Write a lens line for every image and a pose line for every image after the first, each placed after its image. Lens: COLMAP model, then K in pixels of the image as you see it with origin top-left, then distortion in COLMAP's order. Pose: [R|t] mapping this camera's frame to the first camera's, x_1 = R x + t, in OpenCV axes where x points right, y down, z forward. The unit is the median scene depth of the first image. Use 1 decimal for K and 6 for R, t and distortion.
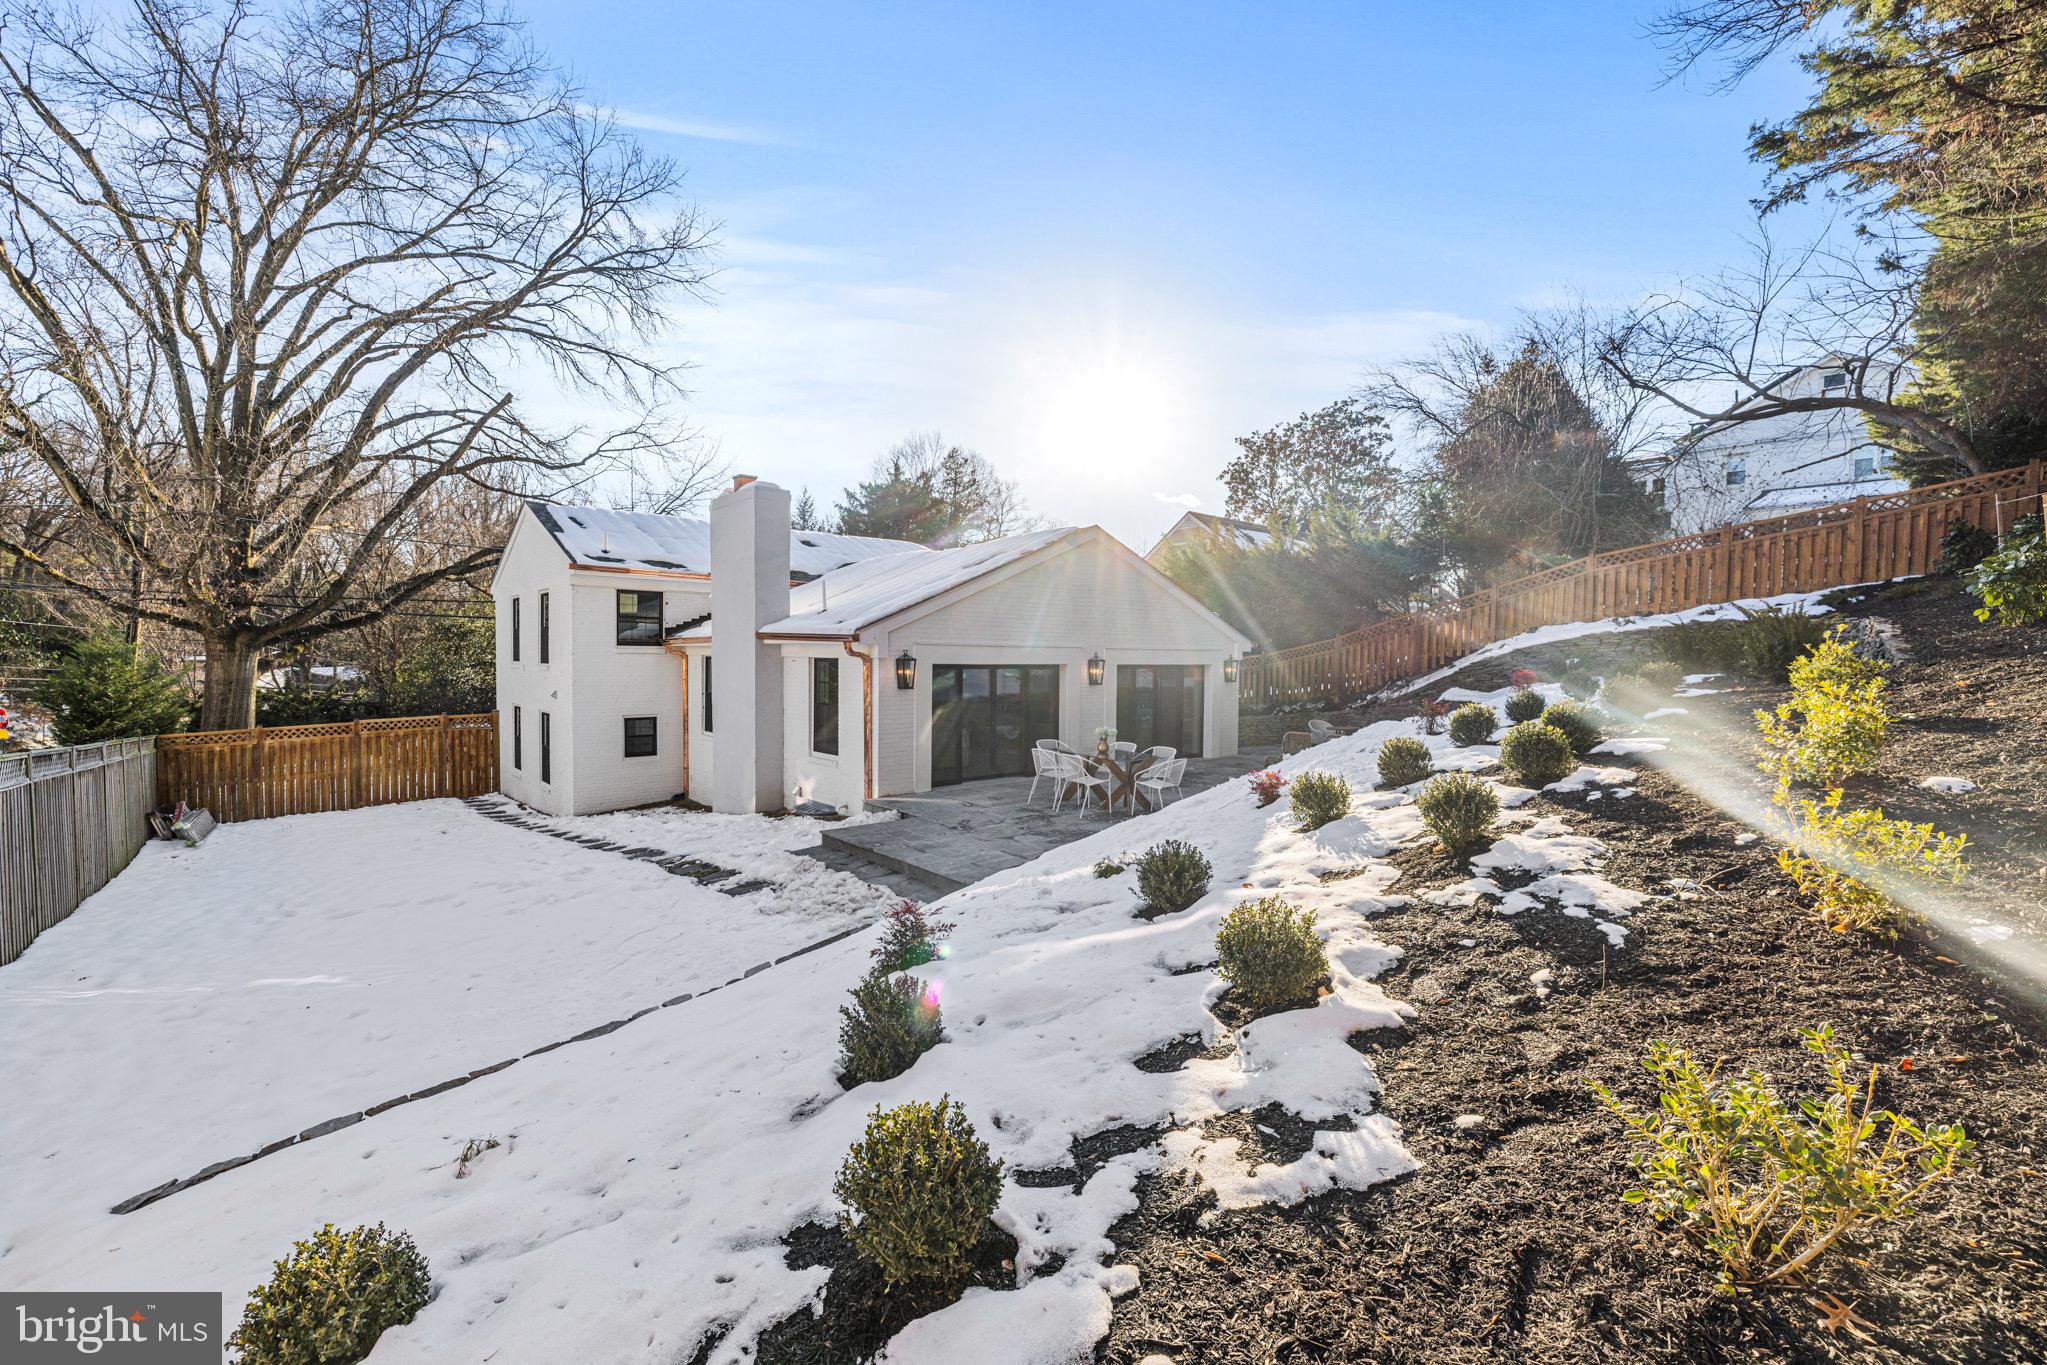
lens RADIAL K [[897.7, 0, 1041.9], [0, 897.7, 646.7], [0, 0, 1]] dist [0.000266, -0.000049]
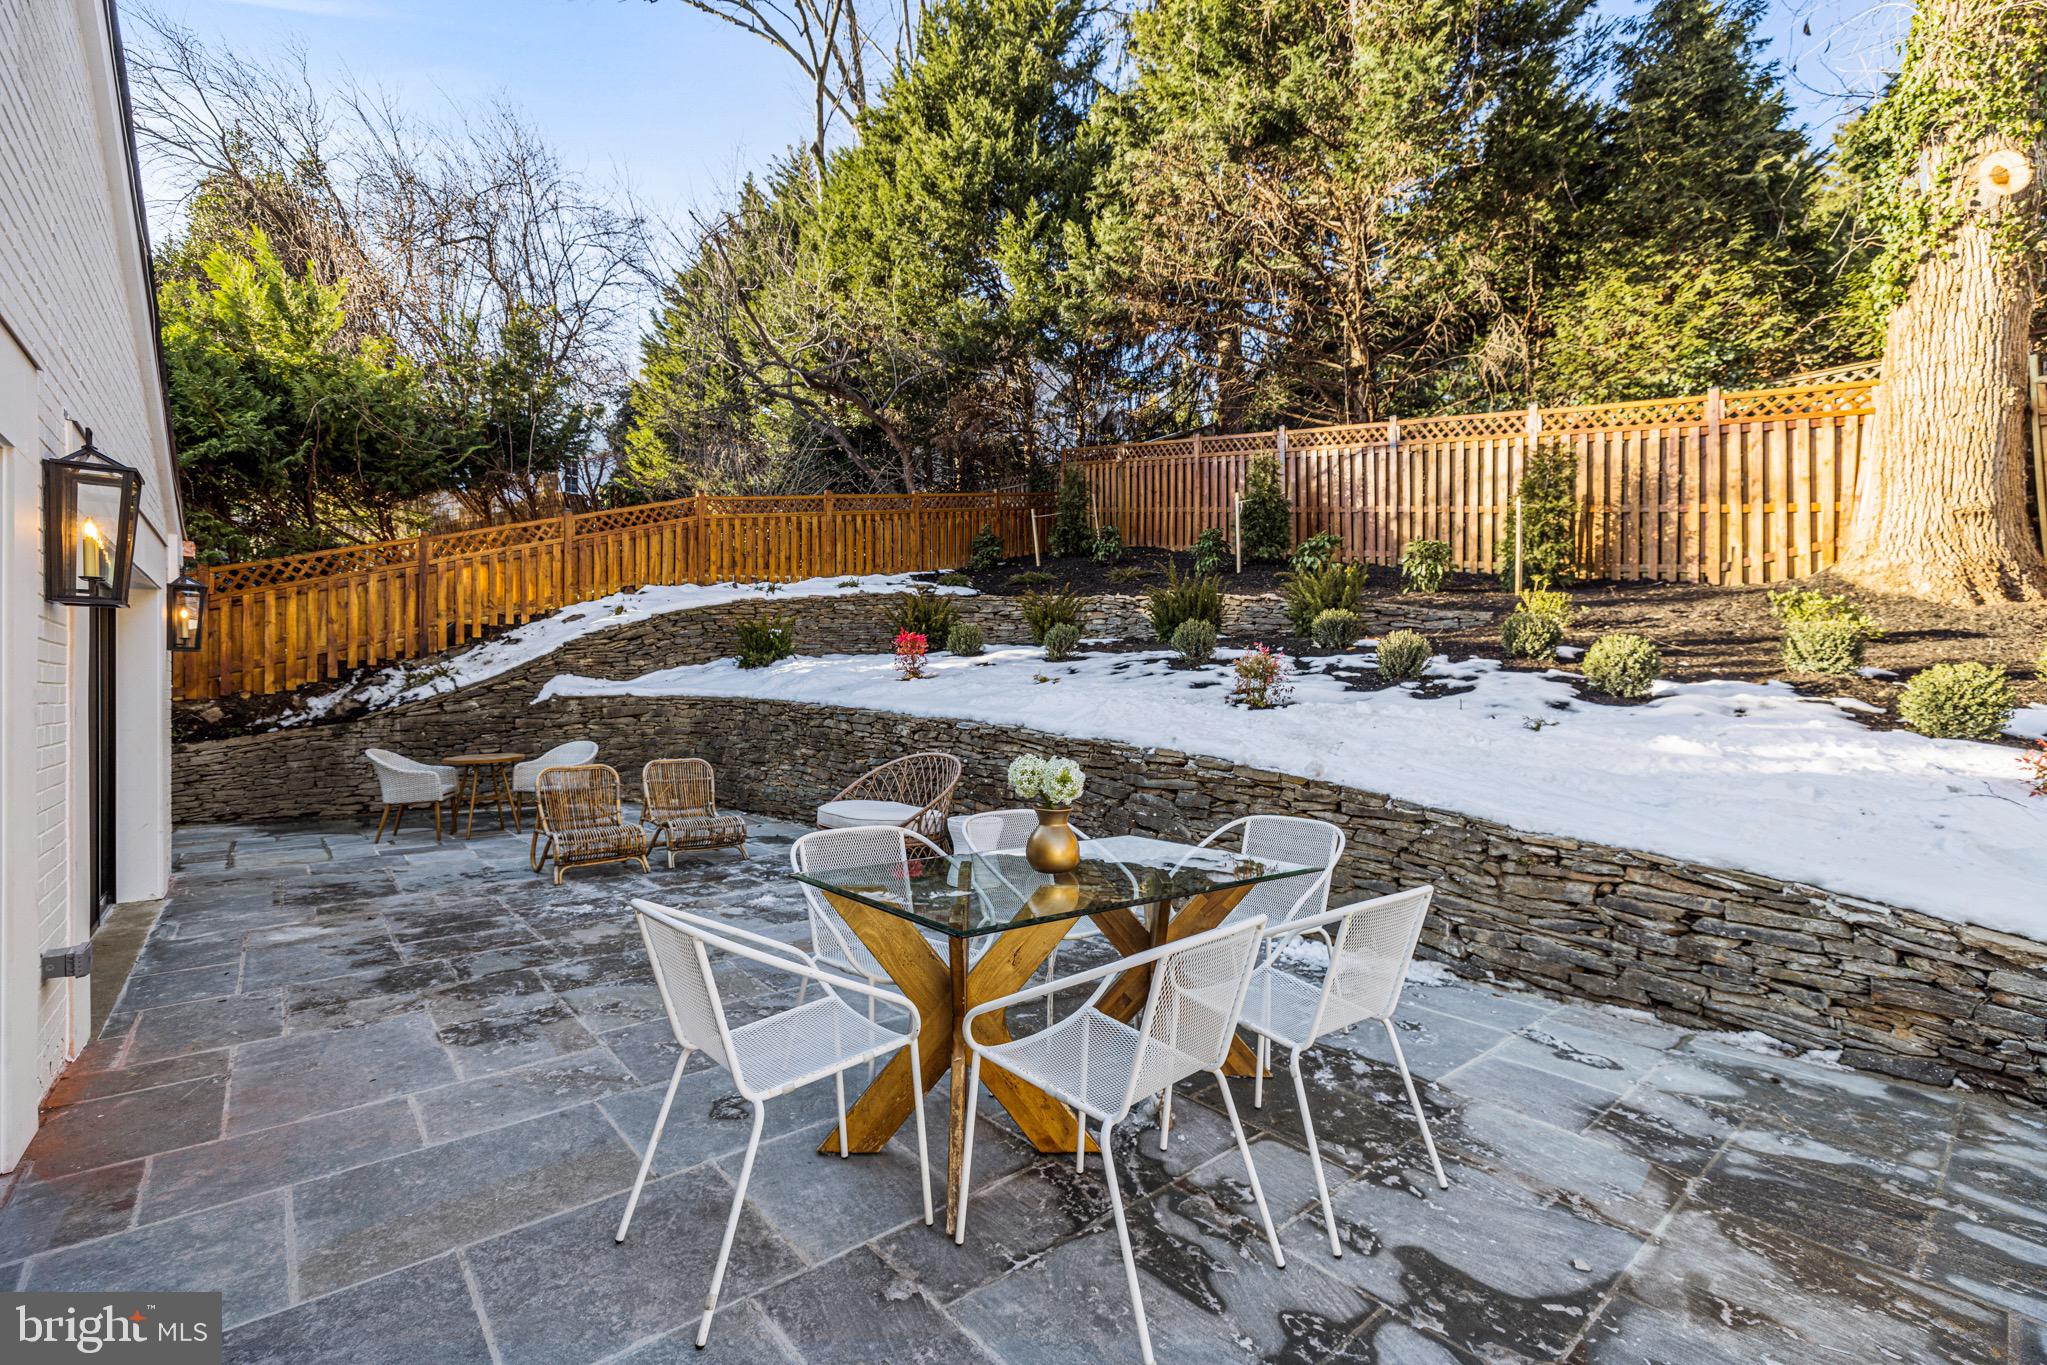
lens RADIAL K [[867.3, 0, 1016.5], [0, 867.3, 689.9], [0, 0, 1]] dist [0.001914, -0.000020]
pose [[0.013018, -0.007786, 0.999885, -0.102616], [-0.001481, 0.999968, 0.007806, 0.051438], [-0.999914, -0.001583, 0.013006, 0.707676]]
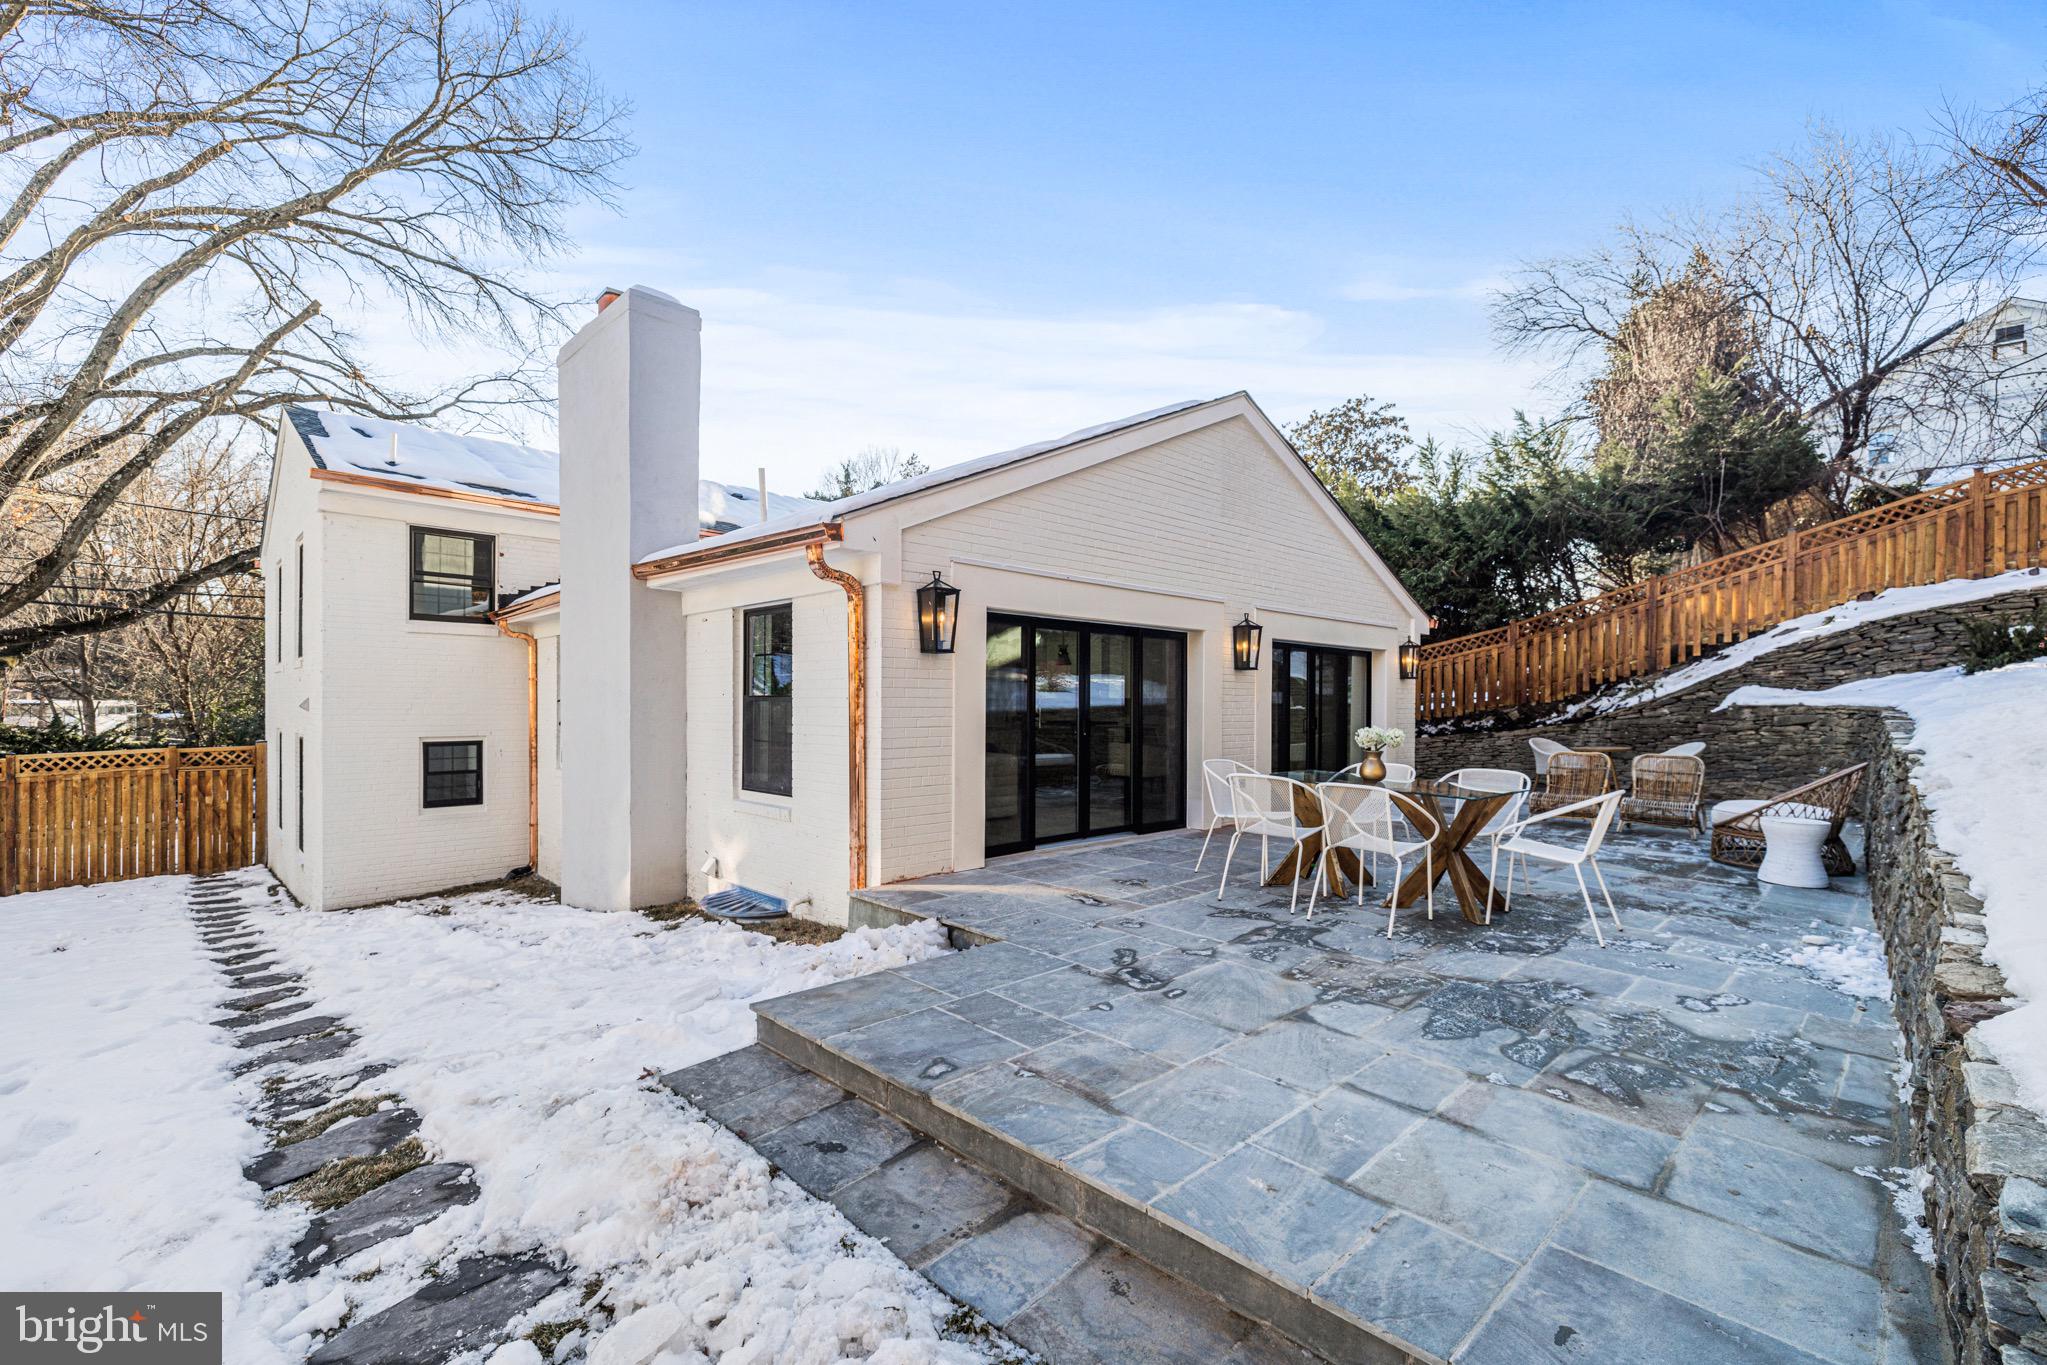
lens RADIAL K [[878.1, 0, 1020.6], [0, 878.1, 683.7], [0, 0, 1]] dist [0.002681, 0.000247]
pose [[0.998864, -0.004257, 0.047458, -0.096792], [0.005133, 0.999818, -0.018358, 0.053707], [-0.047372, 0.018581, 0.998704, 0.398791]]
